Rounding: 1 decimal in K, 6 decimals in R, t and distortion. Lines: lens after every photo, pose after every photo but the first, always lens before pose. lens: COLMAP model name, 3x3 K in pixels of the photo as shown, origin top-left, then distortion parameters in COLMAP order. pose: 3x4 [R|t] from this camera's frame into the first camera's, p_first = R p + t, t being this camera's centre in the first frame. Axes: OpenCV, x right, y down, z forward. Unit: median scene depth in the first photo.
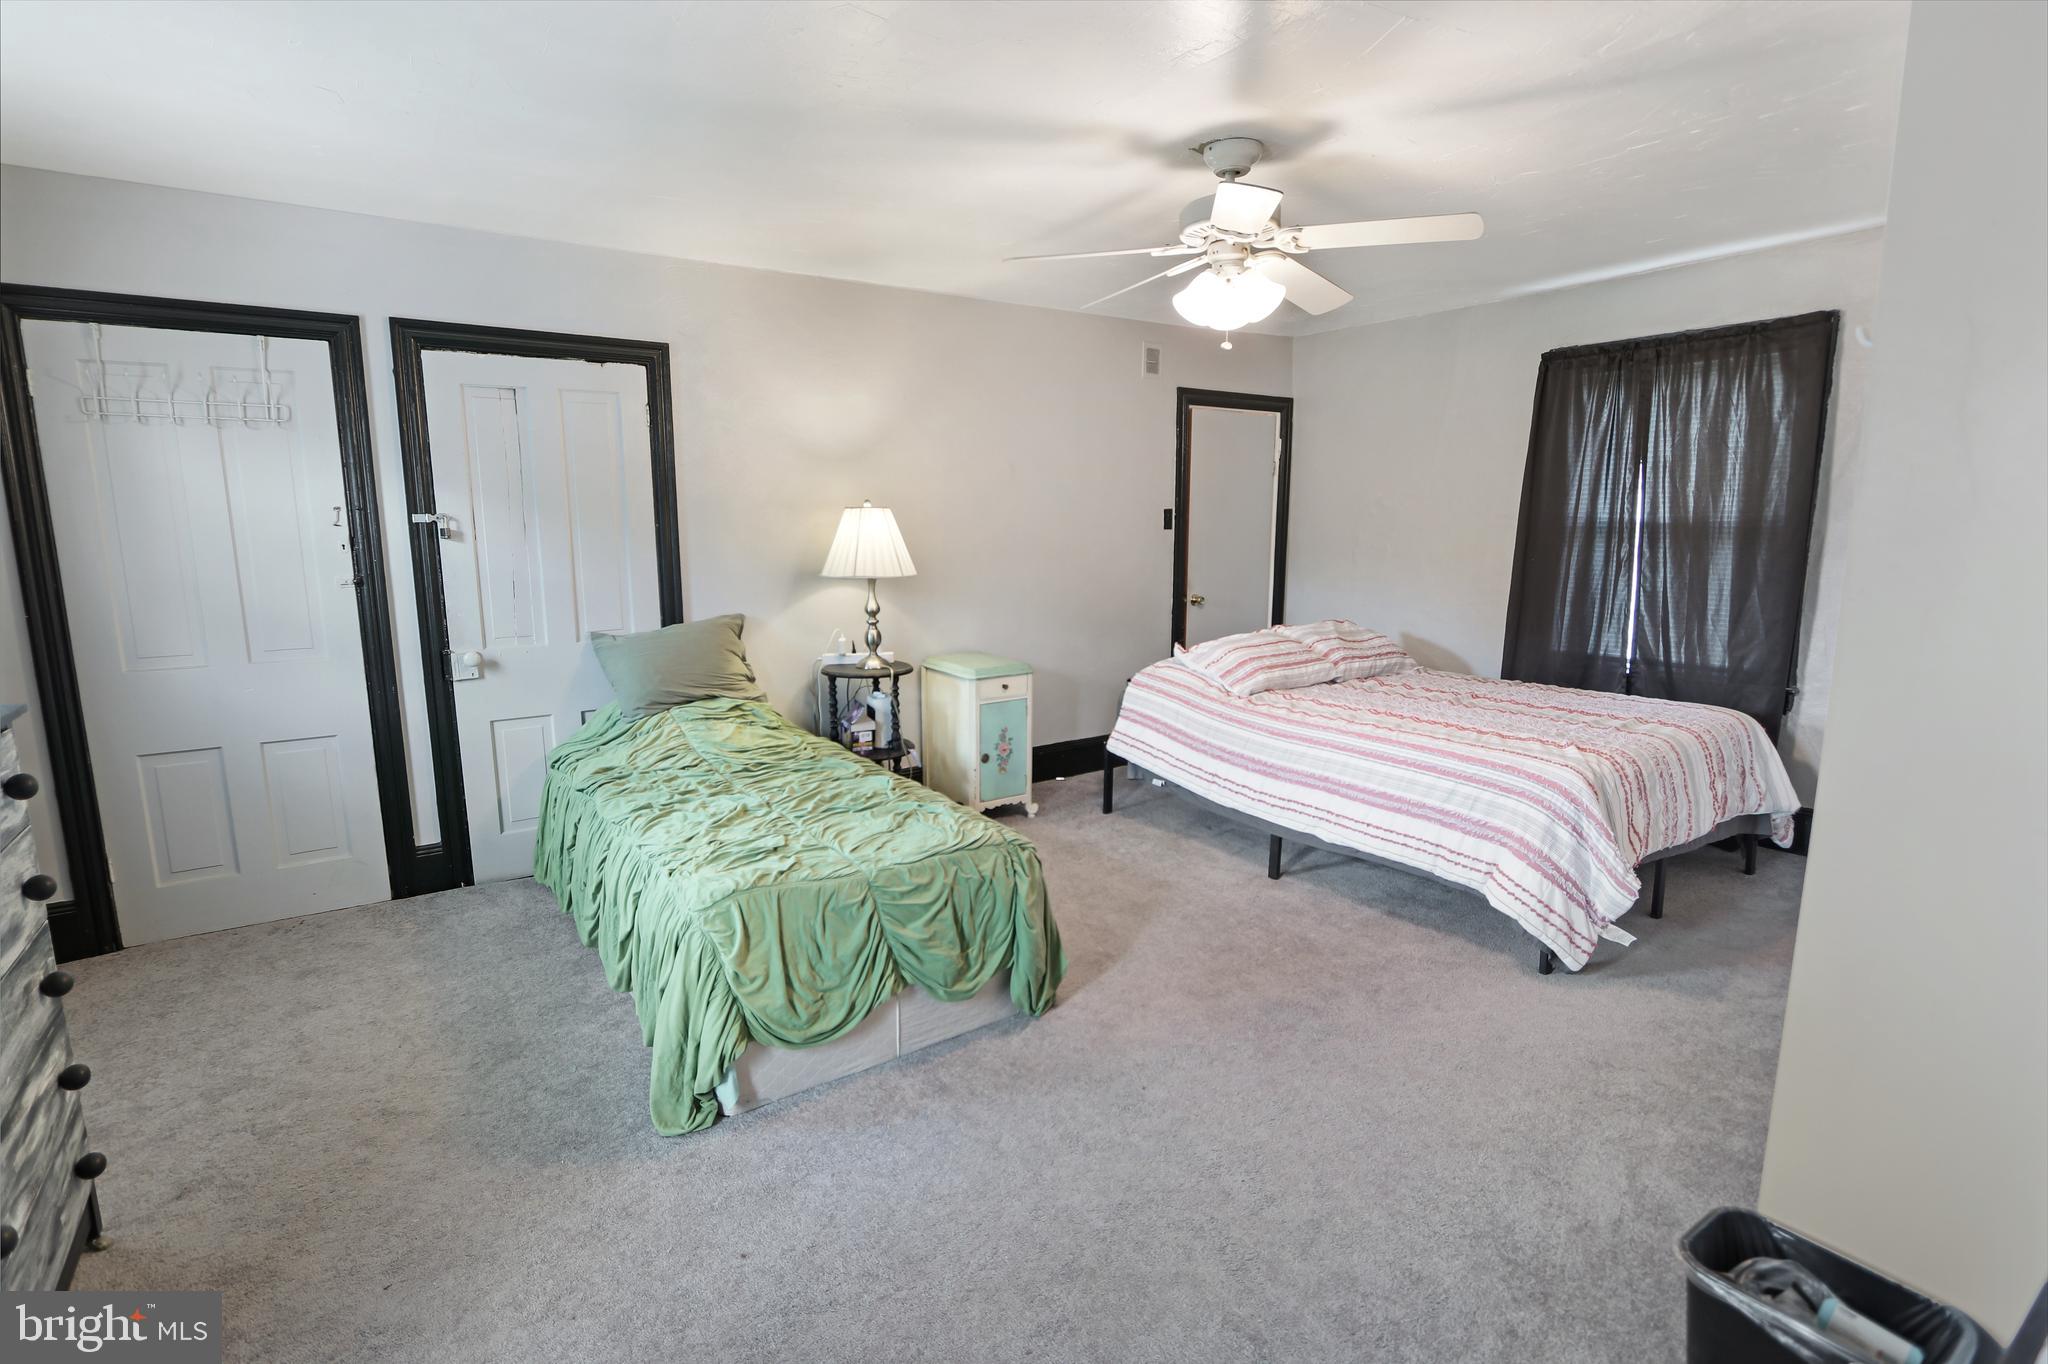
lens RADIAL K [[987.1, 0, 1025.0], [0, 987.1, 681.5], [0, 0, 1]] dist [-0.008166, -0.000454]
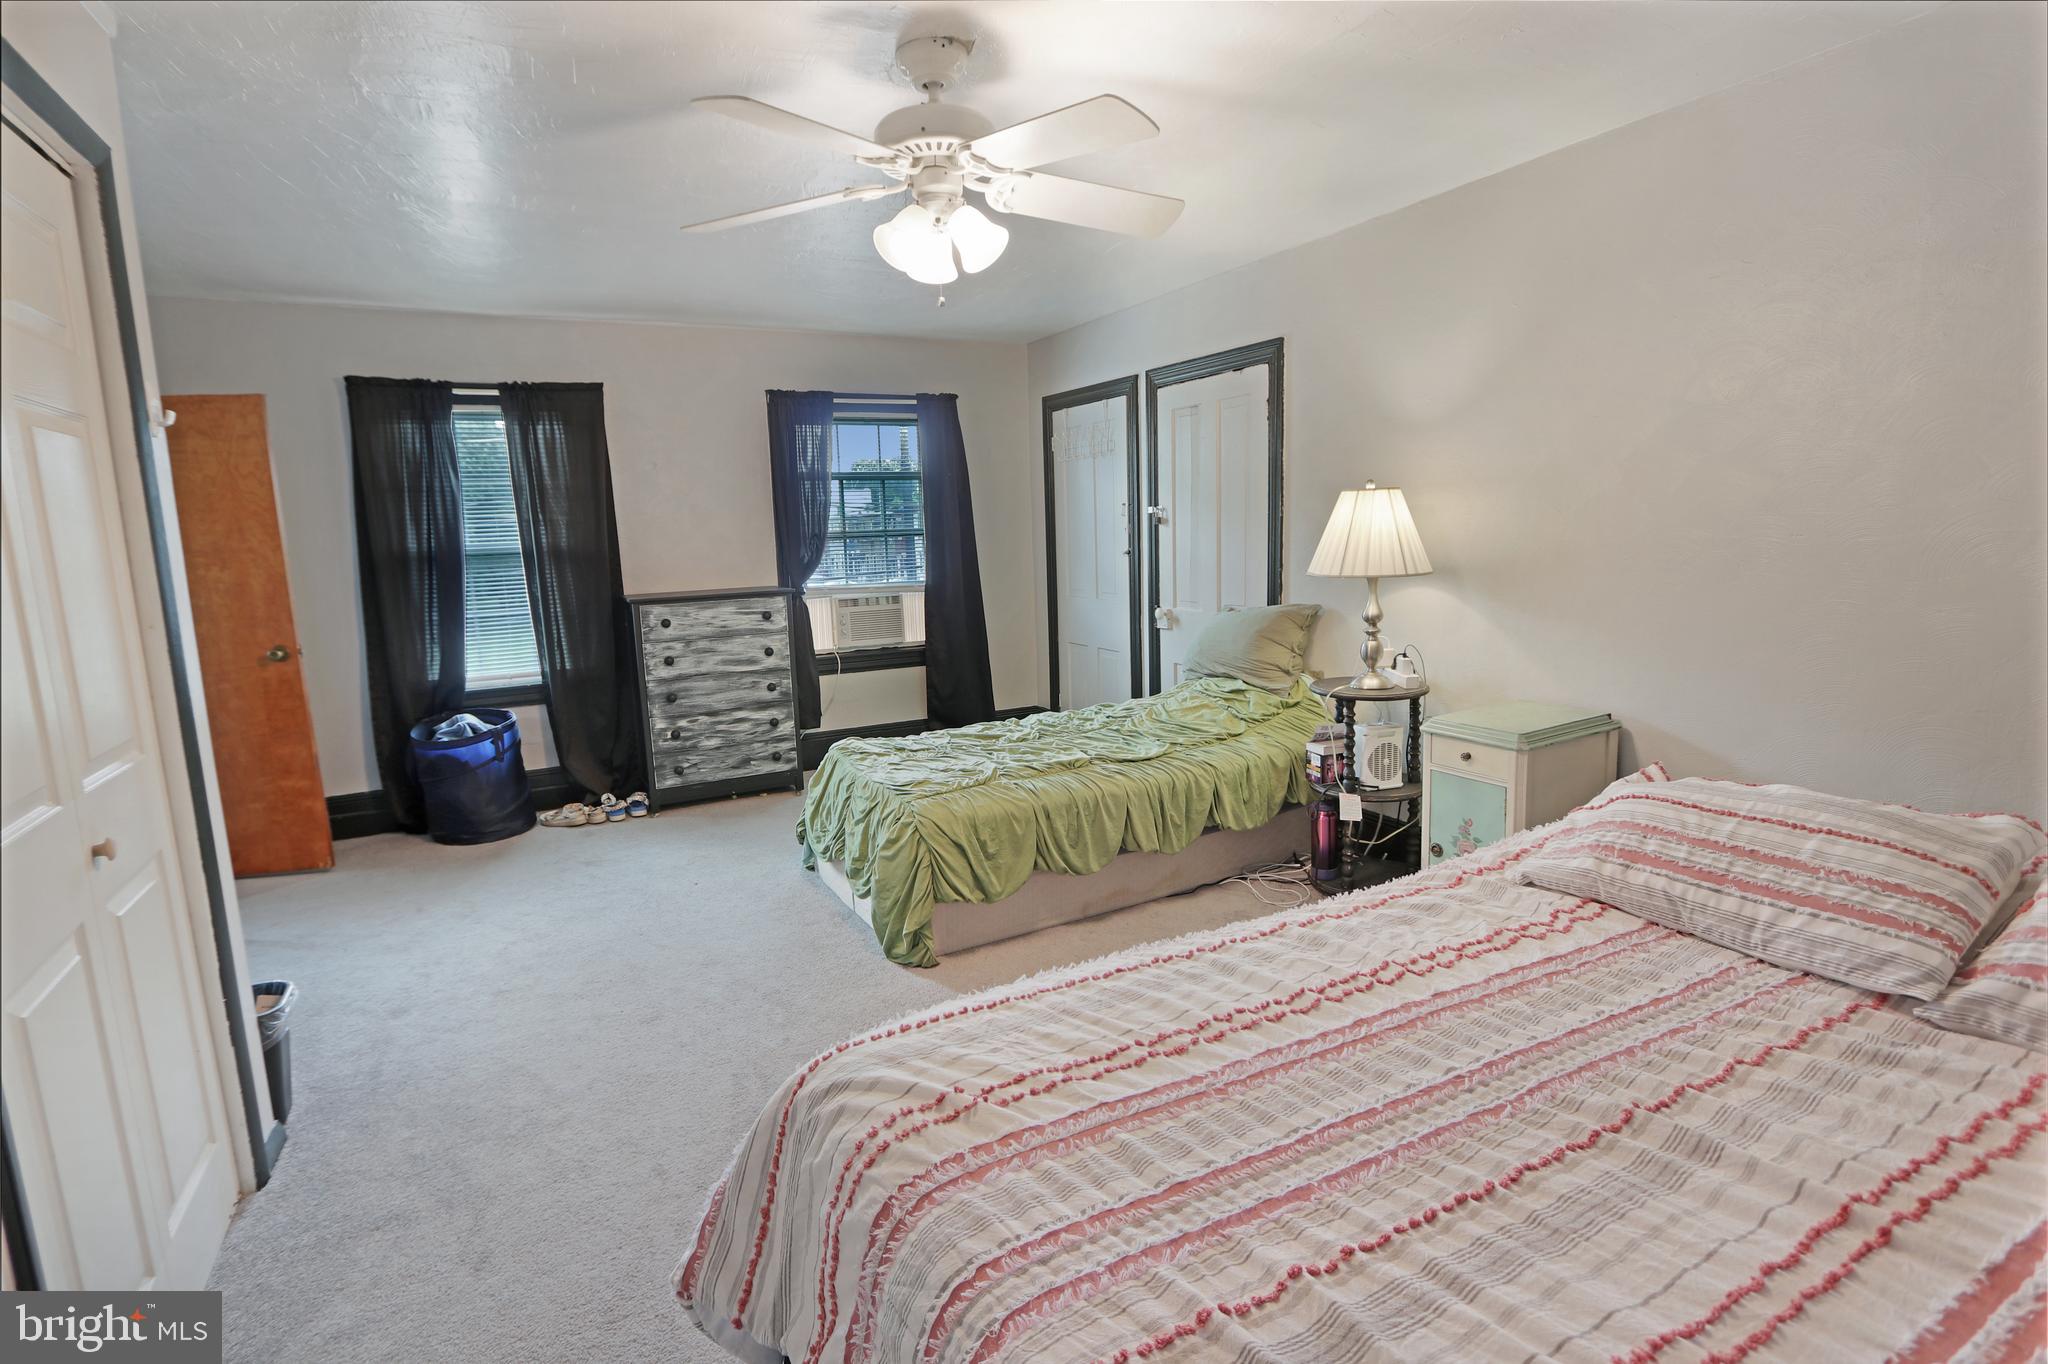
lens RADIAL K [[987.1, 0, 1026.0], [0, 987.1, 679.5], [0, 0, 1]] dist [-0.008166, -0.000454]
pose [[-0.100925, 0.171332, -0.980030, 0.744155], [-0.123451, 0.975290, 0.183217, -0.148961], [0.987205, 0.139477, -0.077280, 0.870234]]
